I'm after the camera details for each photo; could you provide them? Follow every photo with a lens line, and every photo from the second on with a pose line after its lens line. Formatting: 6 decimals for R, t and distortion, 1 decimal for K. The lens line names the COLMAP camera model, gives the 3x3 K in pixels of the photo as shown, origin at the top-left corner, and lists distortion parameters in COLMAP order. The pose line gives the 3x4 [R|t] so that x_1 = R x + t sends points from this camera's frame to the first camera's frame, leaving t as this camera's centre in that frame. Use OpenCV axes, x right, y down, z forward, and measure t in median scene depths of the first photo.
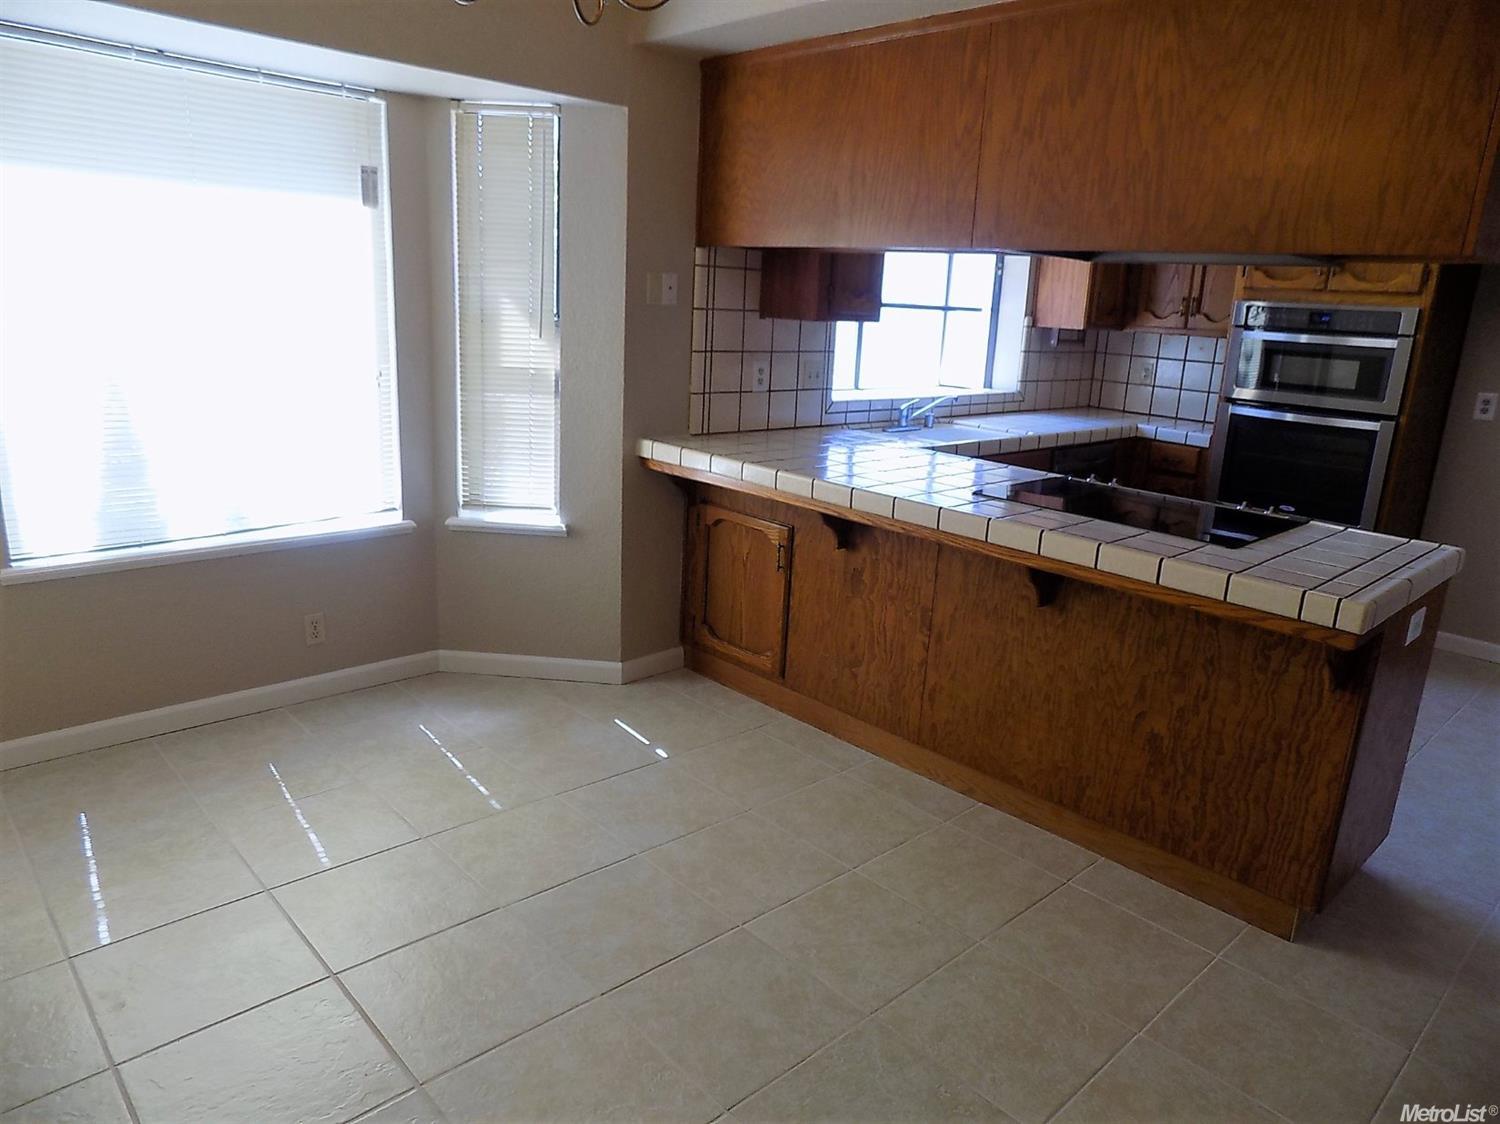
lens RADIAL K [[1000.2, 0, 750.0], [0, 1000.2, 562.0], [0, 0, 1]] dist [-0.086076, 0.080001]
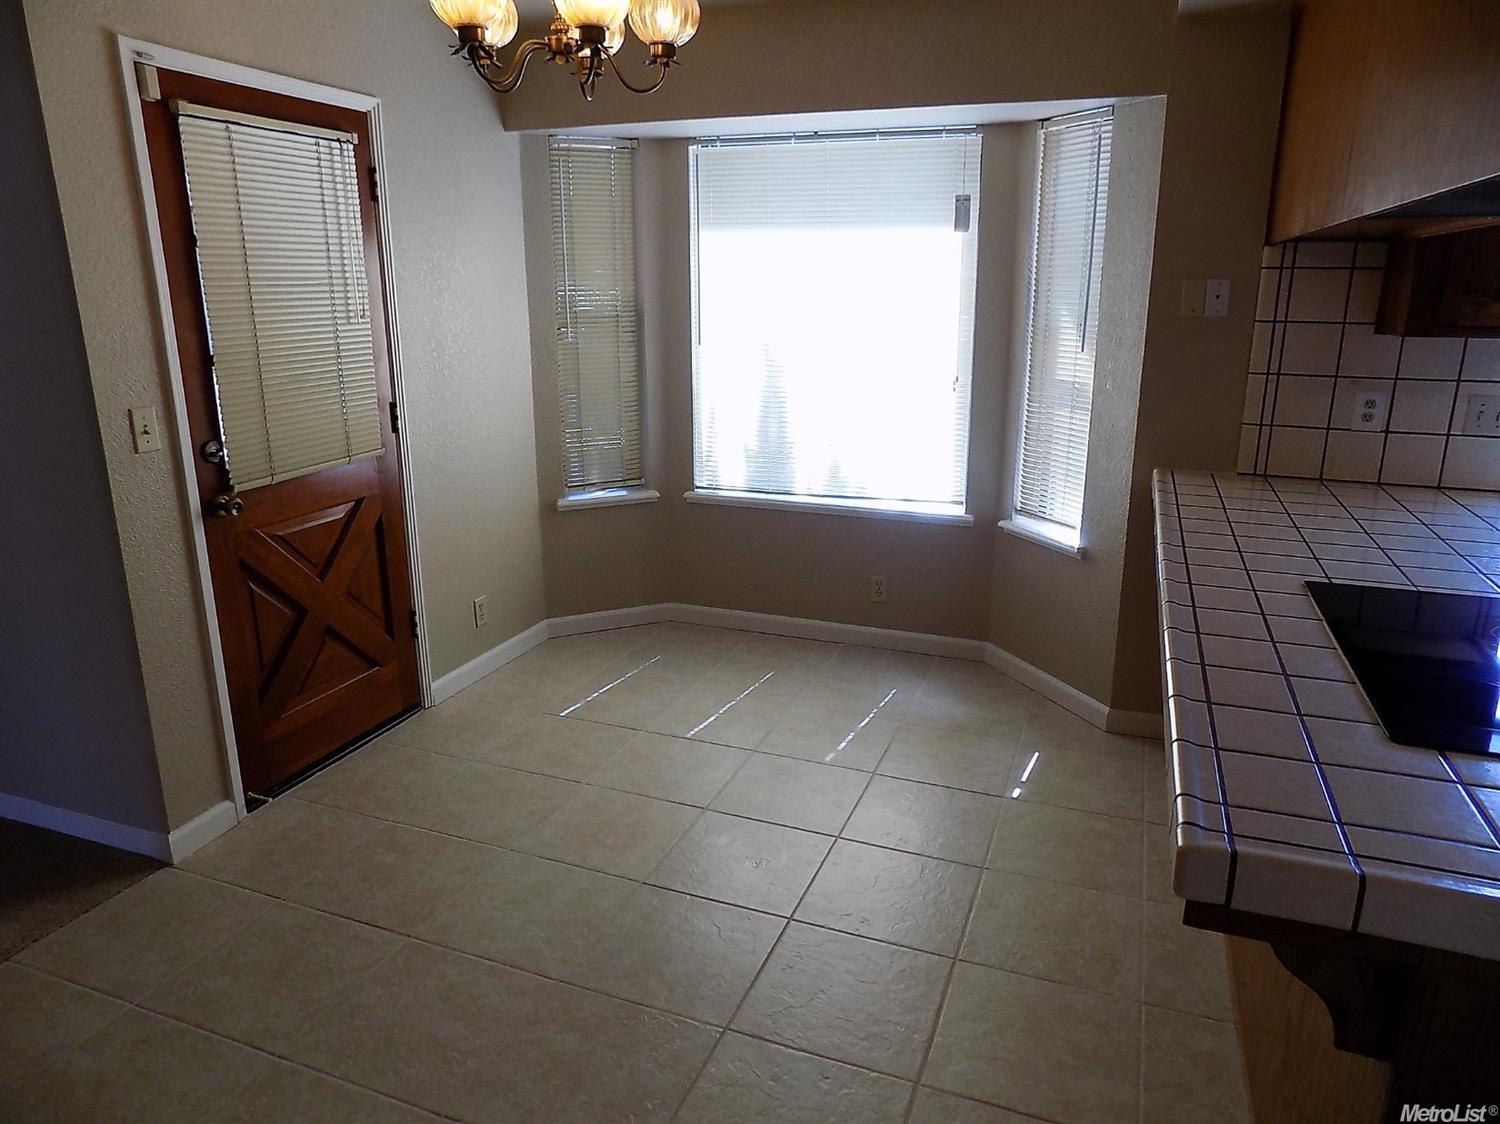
lens RADIAL K [[1000.2, 0, 750.0], [0, 1000.2, 562.0], [0, 0, 1]] dist [-0.086076, 0.080001]
pose [[0.435218, 0.198663, -0.878134, 0.524514], [-0.214567, 0.970135, 0.113133, -0.064265], [0.874383, 0.139181, 0.464846, 0.288329]]
